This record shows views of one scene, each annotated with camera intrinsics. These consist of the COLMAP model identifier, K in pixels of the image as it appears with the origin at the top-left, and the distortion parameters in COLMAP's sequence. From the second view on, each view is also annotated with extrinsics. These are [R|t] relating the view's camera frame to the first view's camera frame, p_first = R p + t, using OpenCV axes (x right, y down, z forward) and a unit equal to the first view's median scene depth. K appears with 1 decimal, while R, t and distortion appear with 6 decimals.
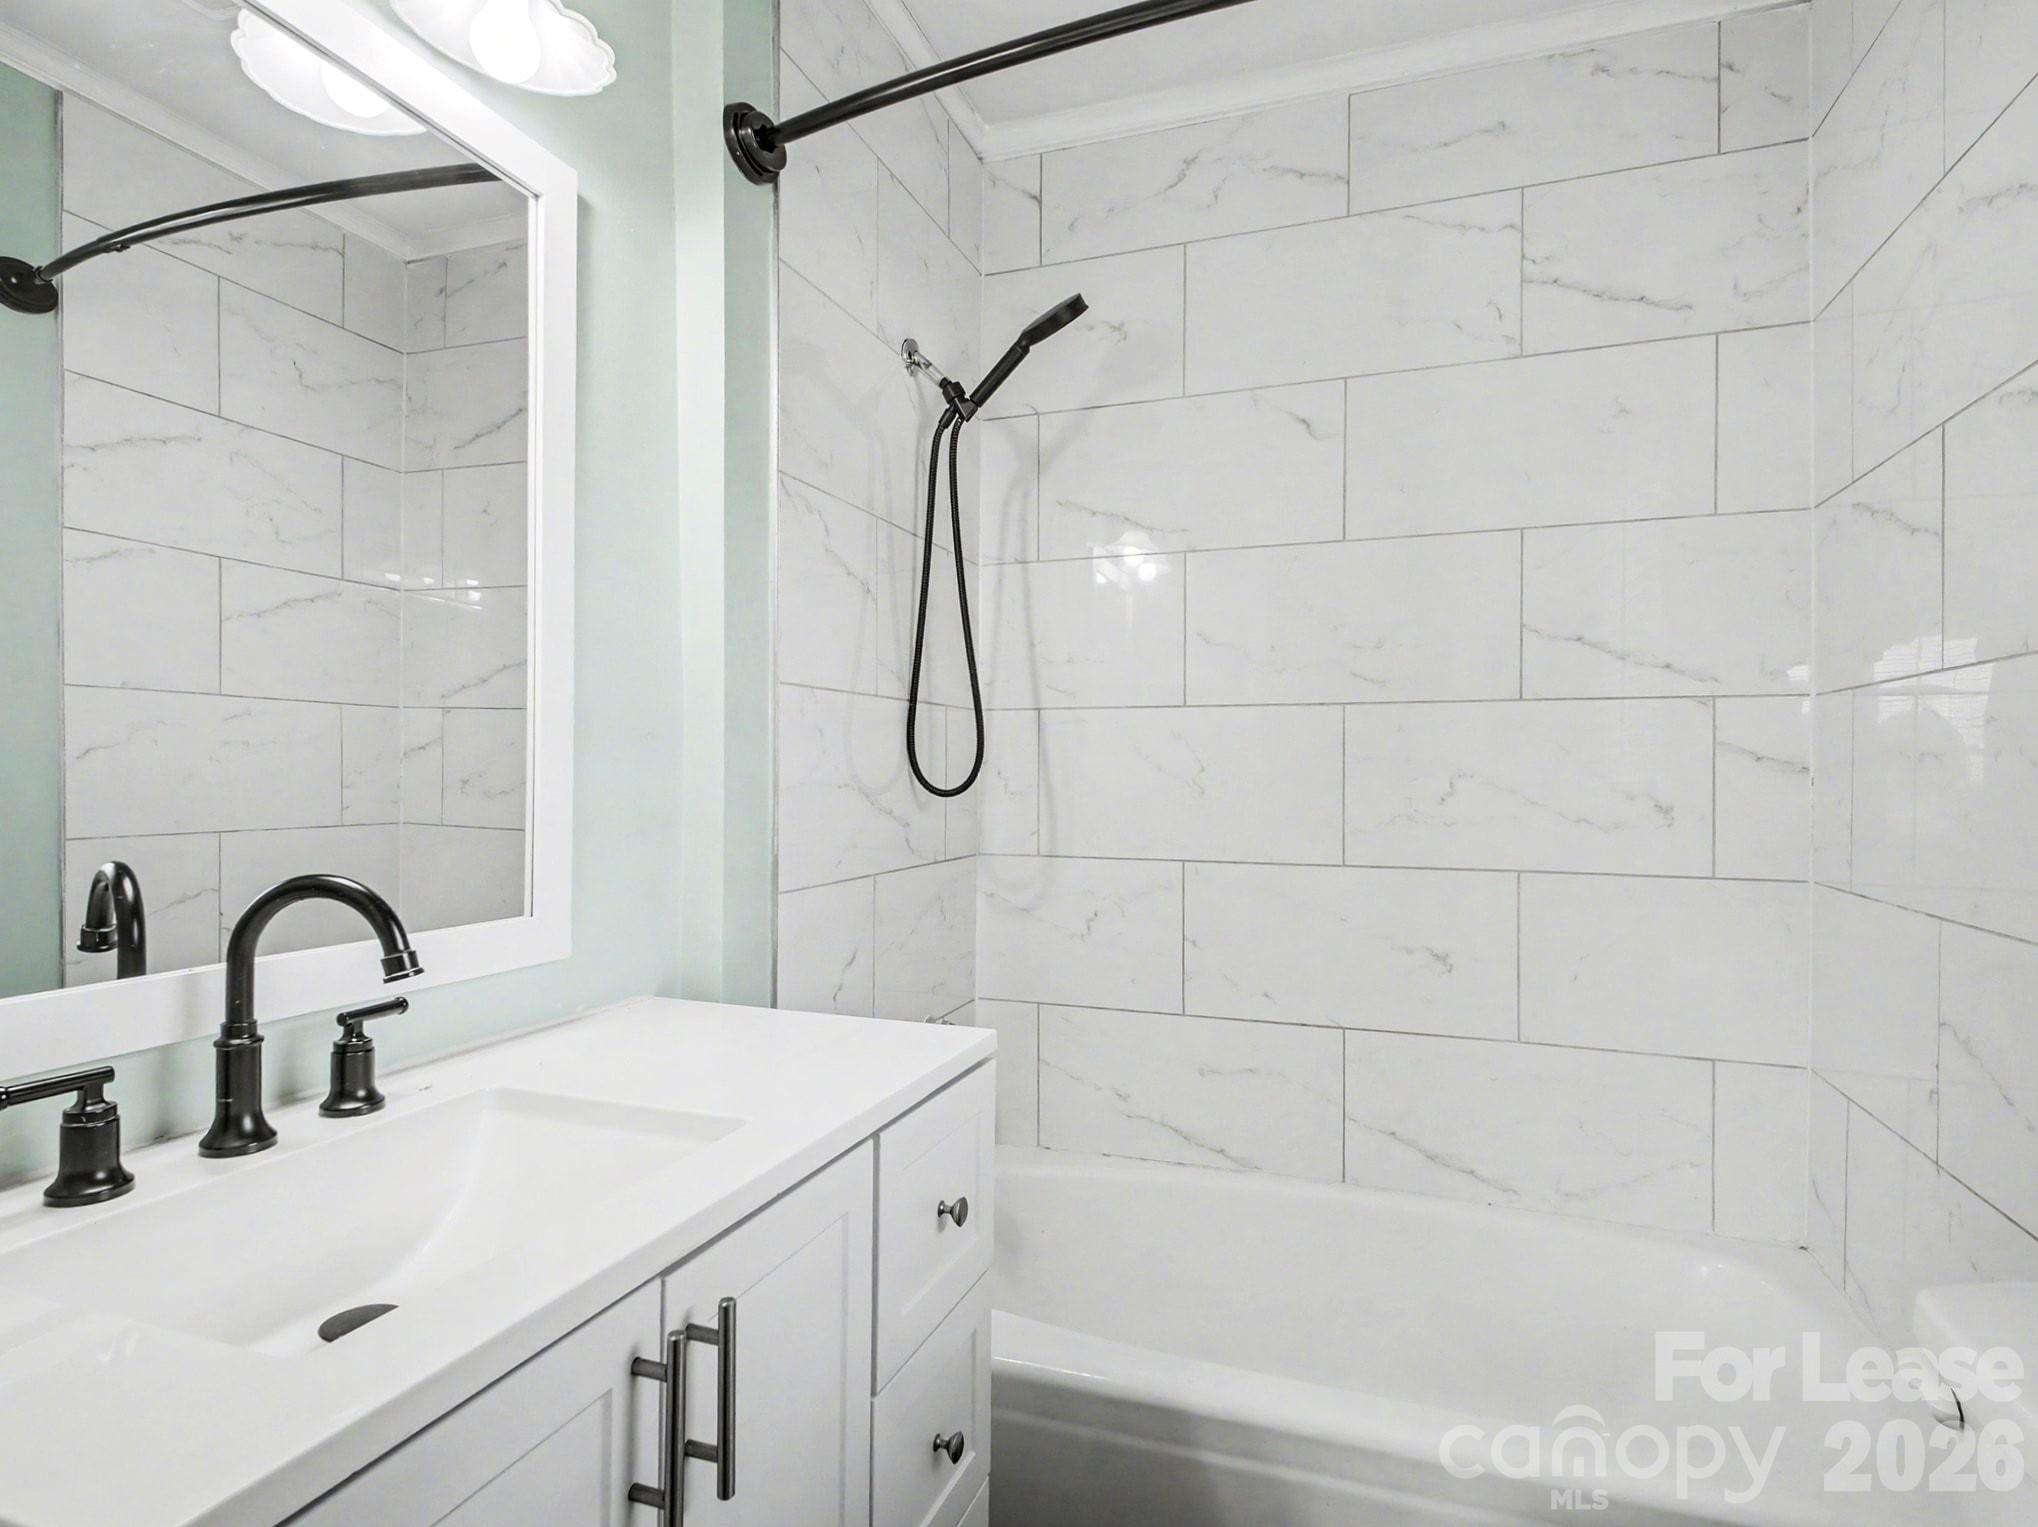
lens RADIAL K [[1114.7, 0, 1010.5], [0, 1114.7, 768.3], [0, 0, 1]] dist [0.001430, -0.001601]
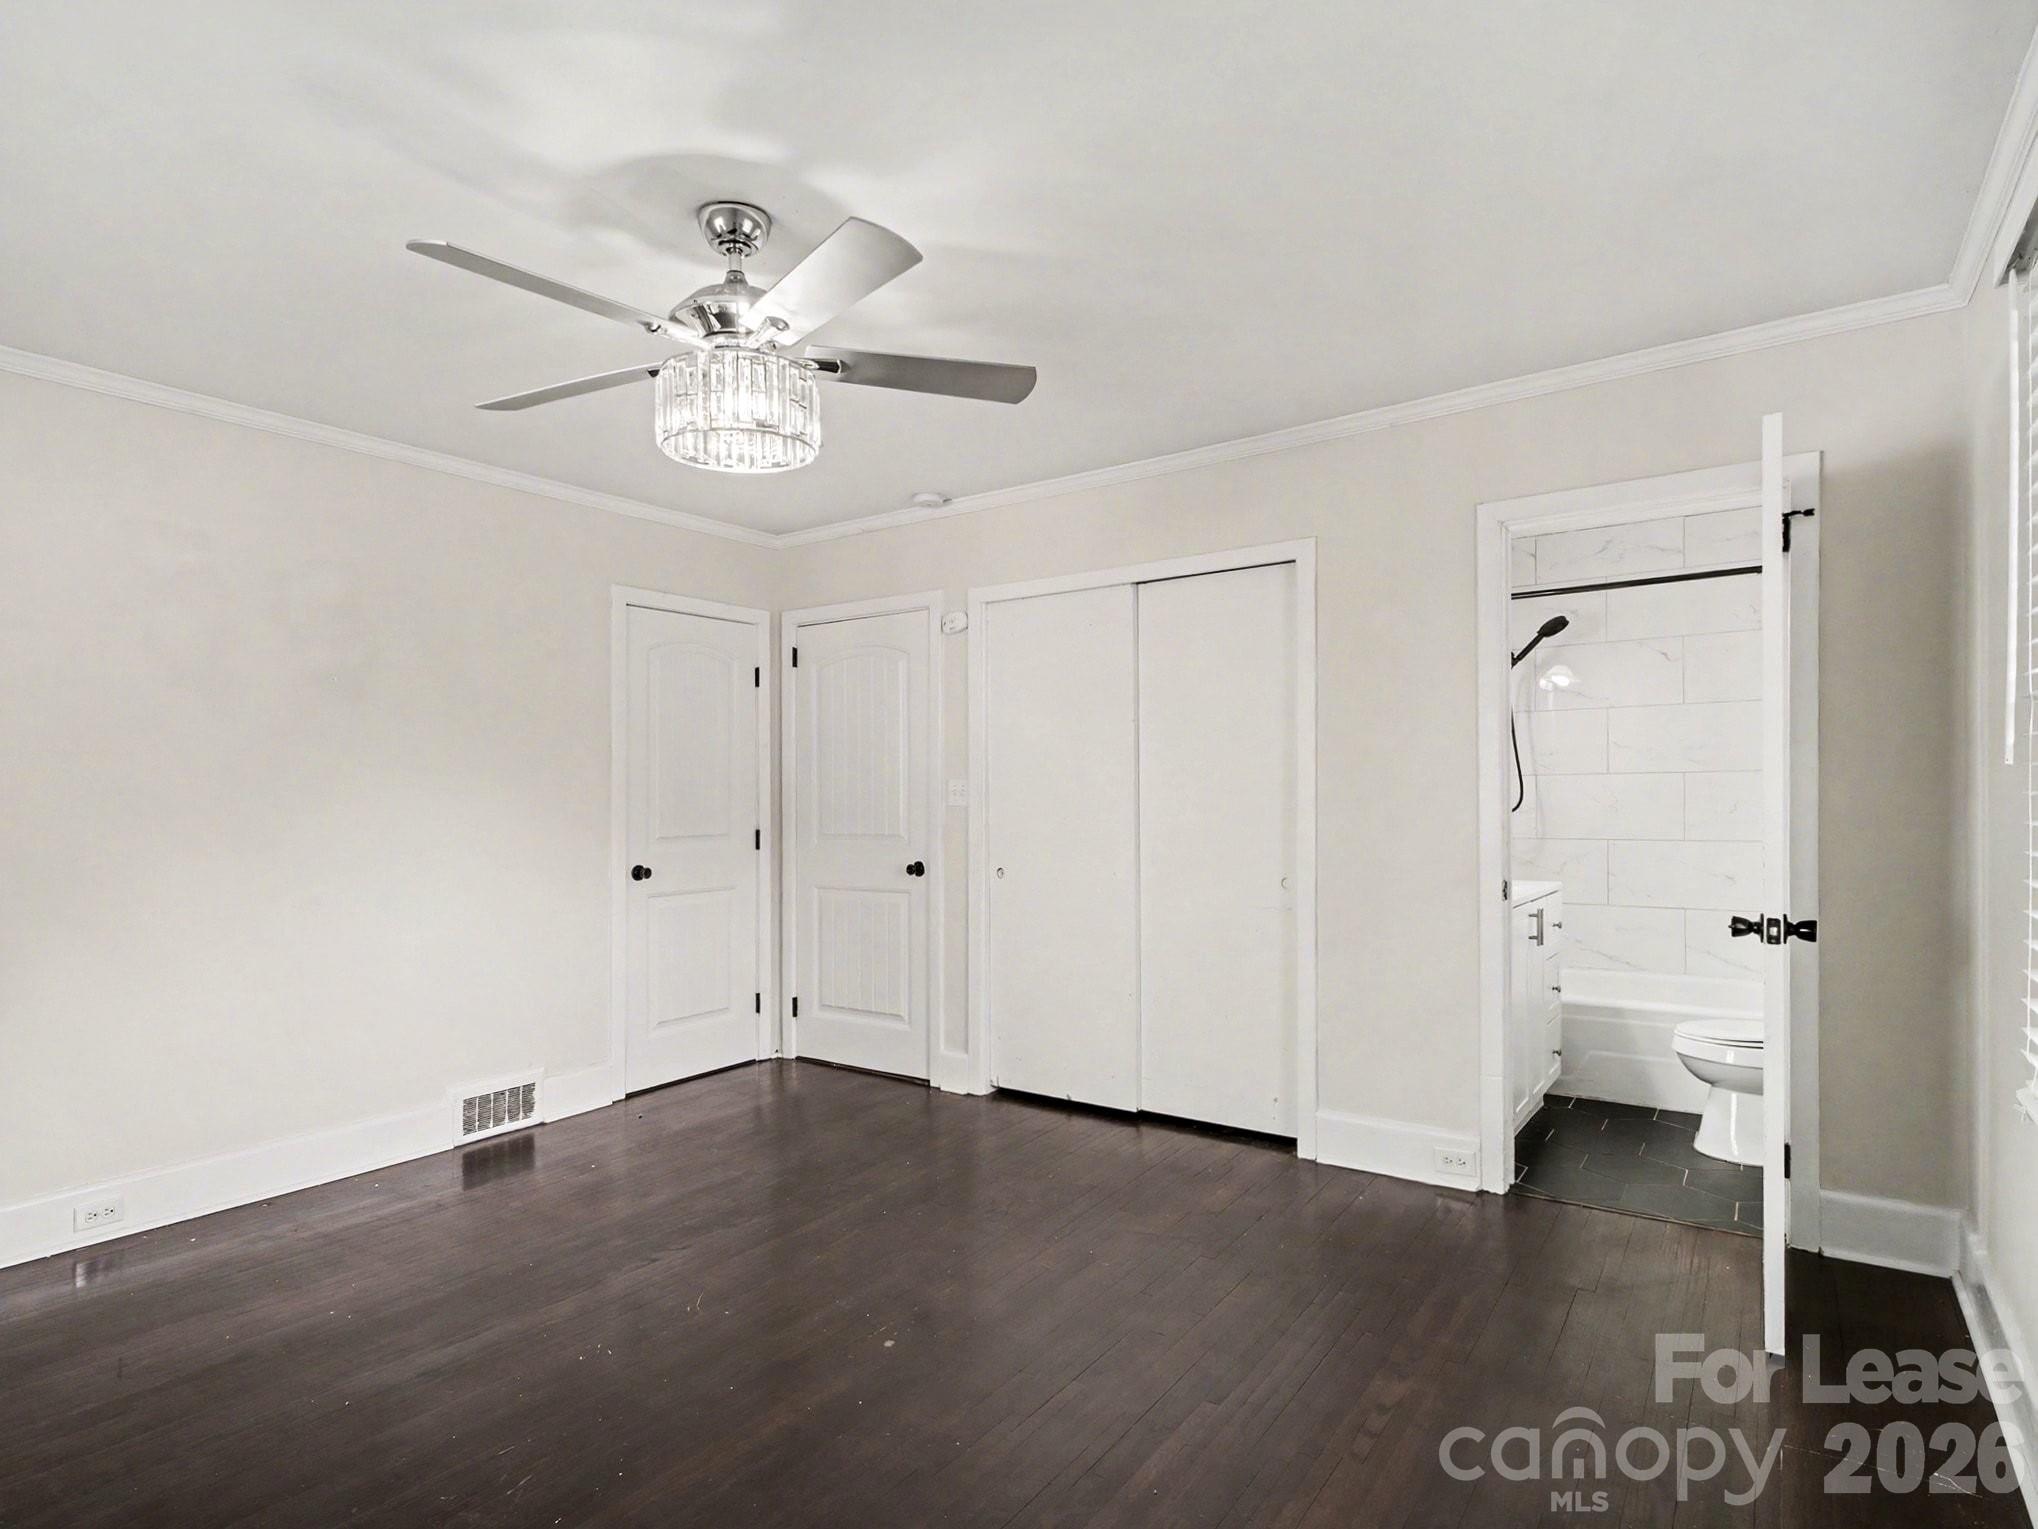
lens RADIAL K [[1114.7, 0, 1010.5], [0, 1114.7, 769.3], [0, 0, 1]] dist [0.001430, -0.001601]
pose [[0.956732, -0.010852, -0.290769, -0.366597], [0.010266, 0.999941, -0.003540, -0.073241], [0.290790, 0.000402, 0.956787, -1.613133]]
